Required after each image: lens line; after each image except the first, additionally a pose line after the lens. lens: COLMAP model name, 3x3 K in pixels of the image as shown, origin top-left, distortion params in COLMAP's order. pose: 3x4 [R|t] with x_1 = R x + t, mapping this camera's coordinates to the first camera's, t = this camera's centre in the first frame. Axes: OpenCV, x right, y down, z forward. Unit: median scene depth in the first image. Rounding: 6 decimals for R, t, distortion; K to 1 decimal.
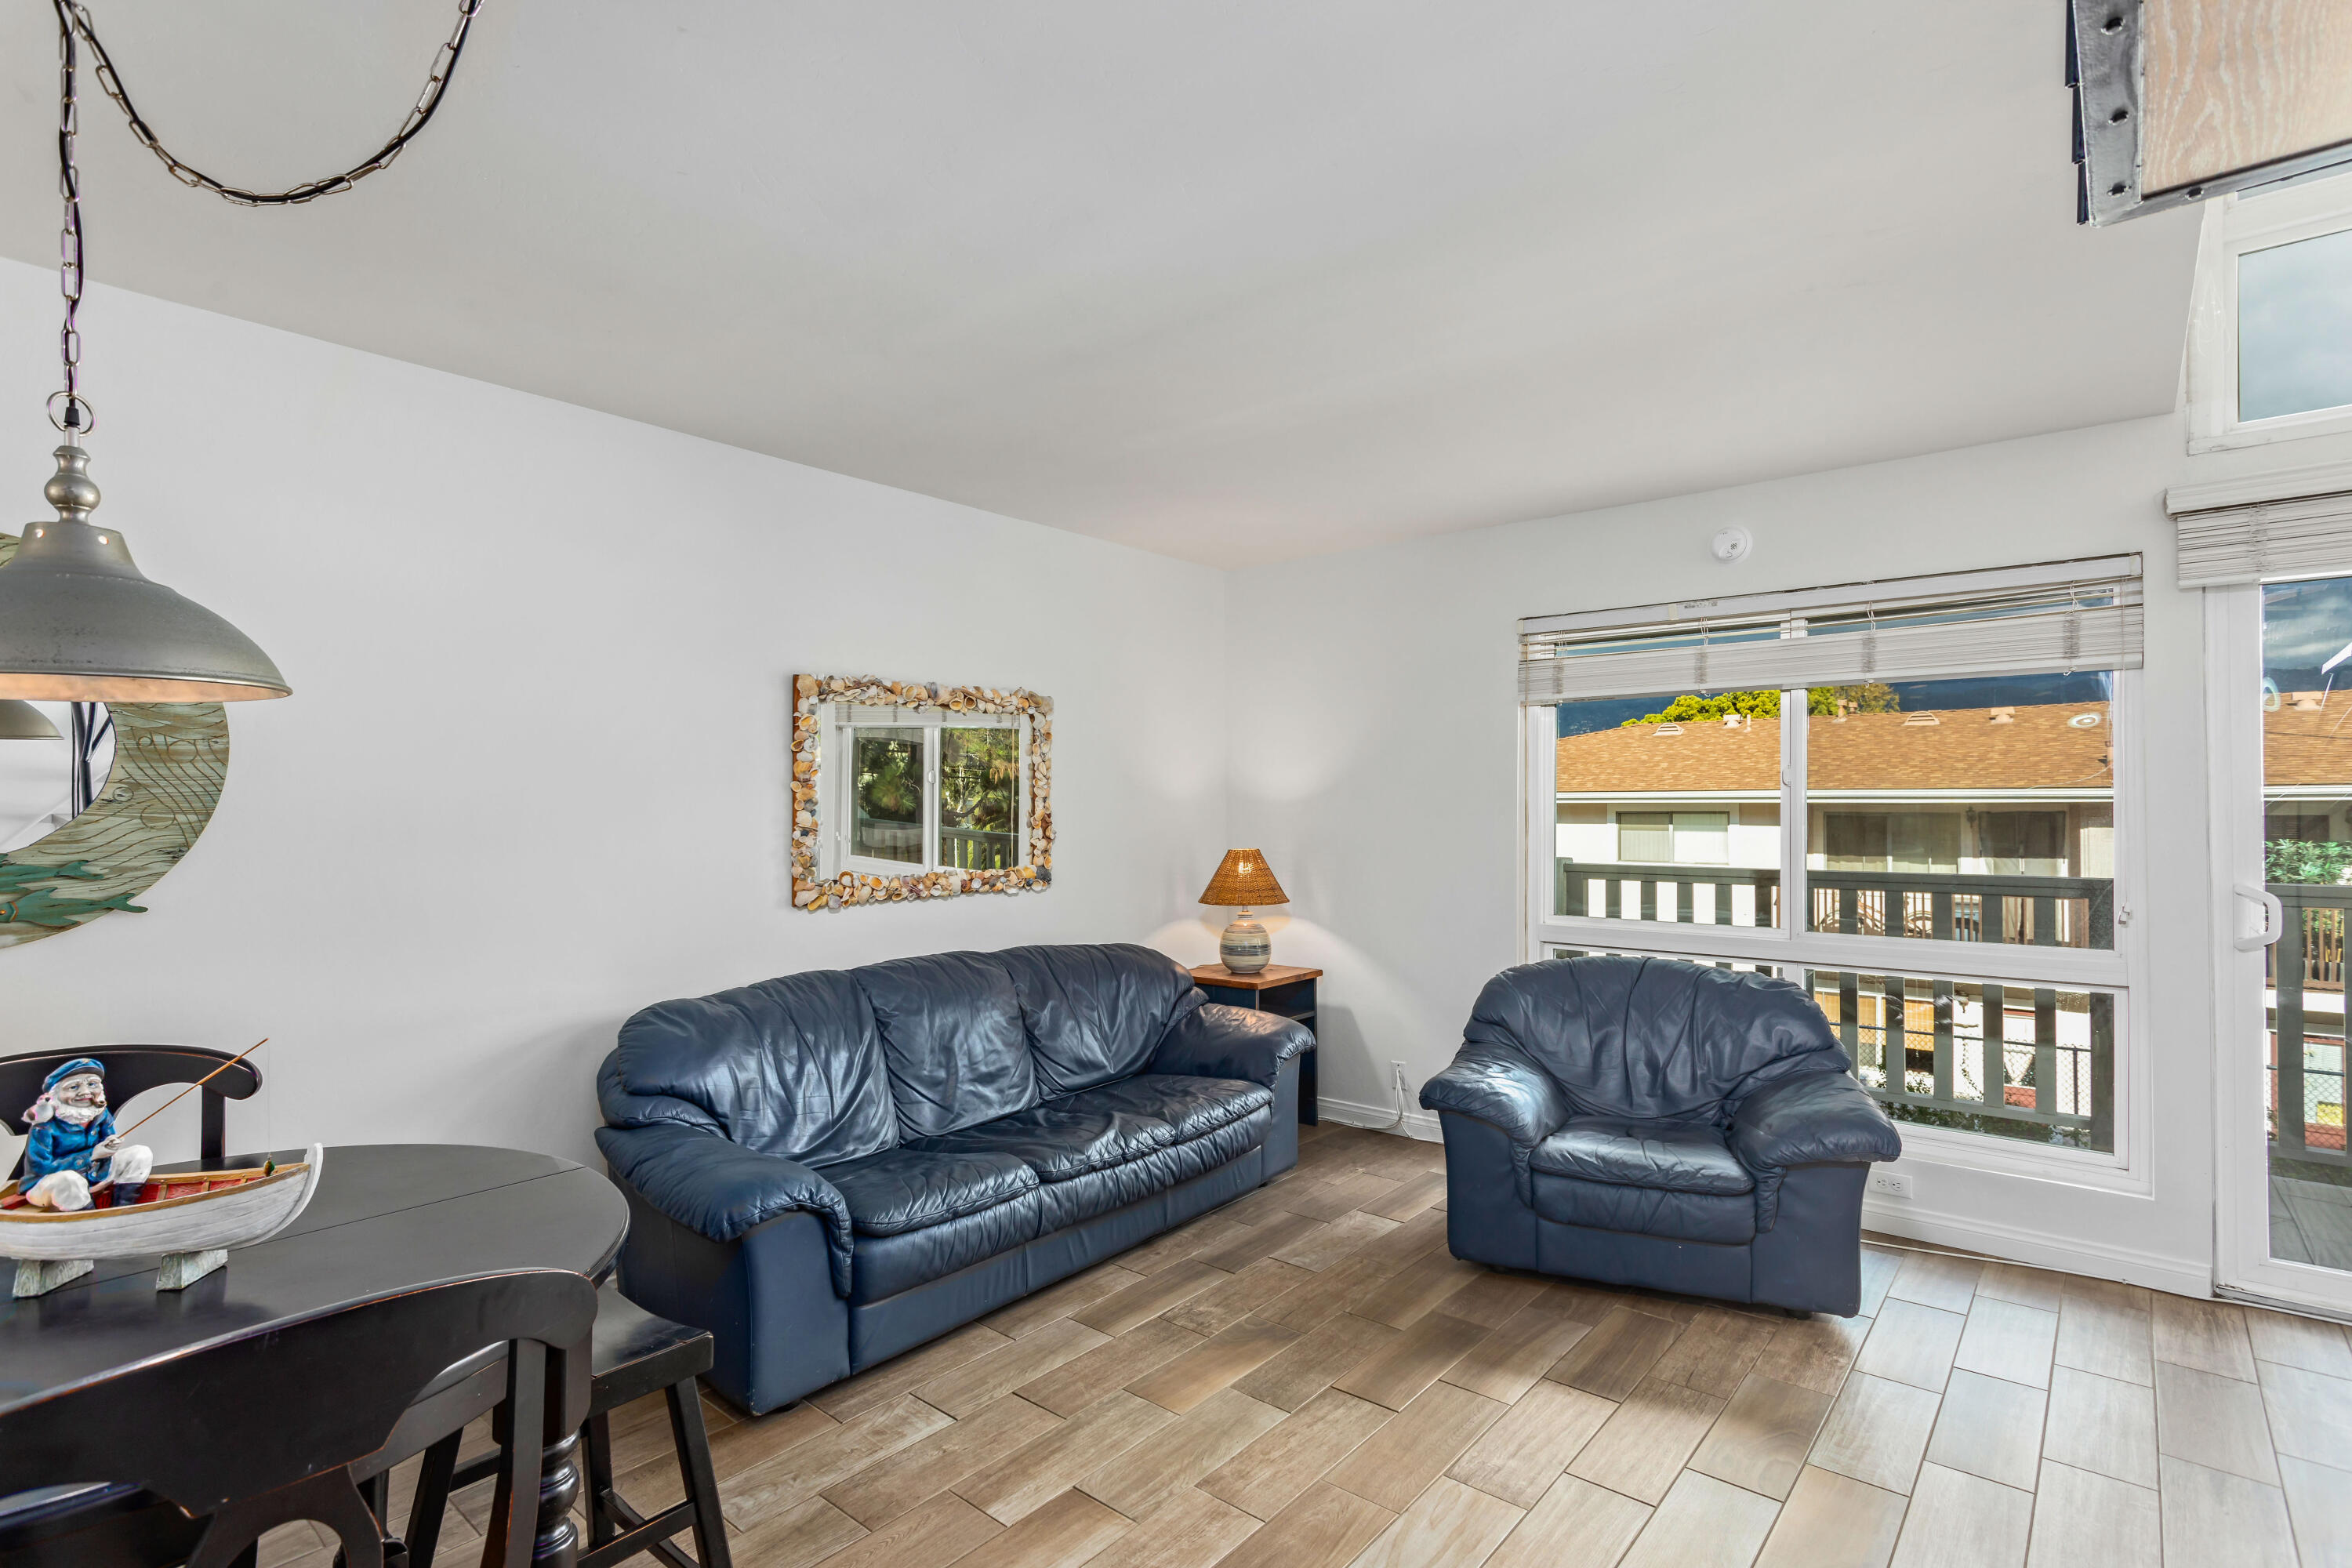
lens RADIAL K [[1128.7, 0, 1168.5], [0, 1128.7, 790.8], [0, 0, 1]] dist [0.000035, 0.000707]
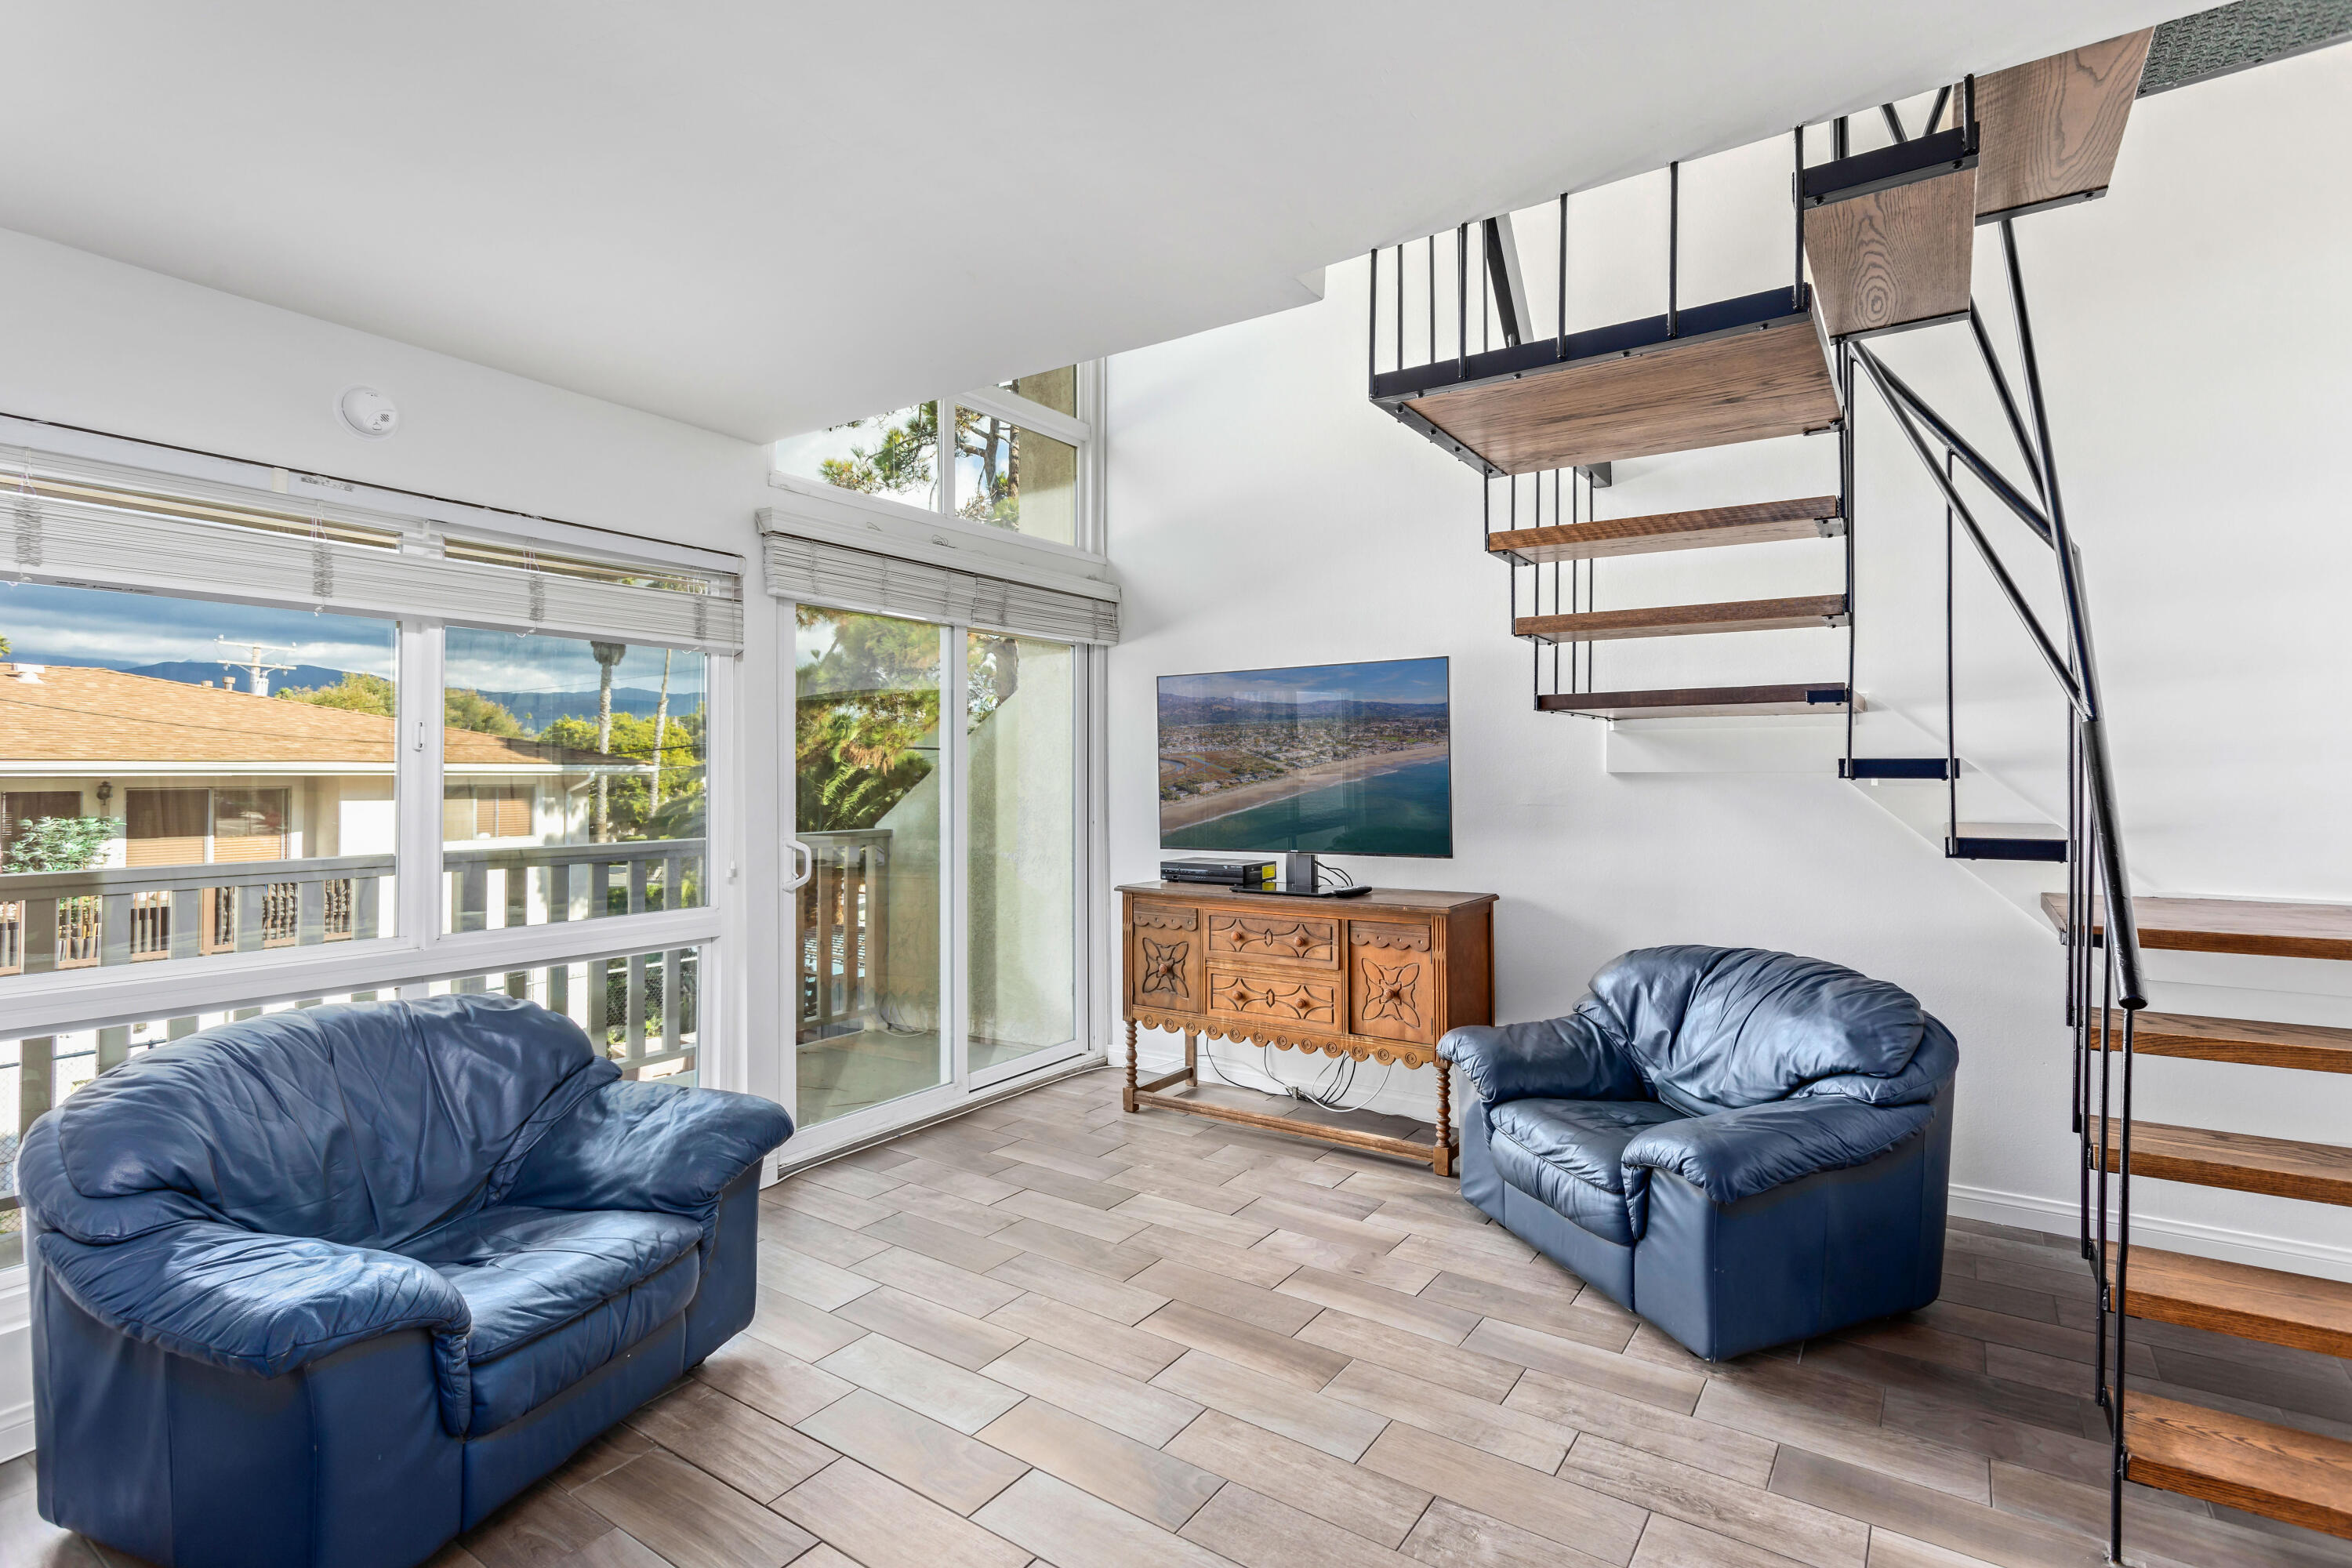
lens RADIAL K [[1118.3, 0, 1156.6], [0, 1118.3, 761.3], [0, 0, 1]] dist [0.002047, 0.000675]
pose [[-0.100749, 0.018050, 0.994748, -0.266644], [-0.010094, 0.999765, -0.019163, 0.014155], [-0.994861, -0.011971, -0.100543, 0.580934]]
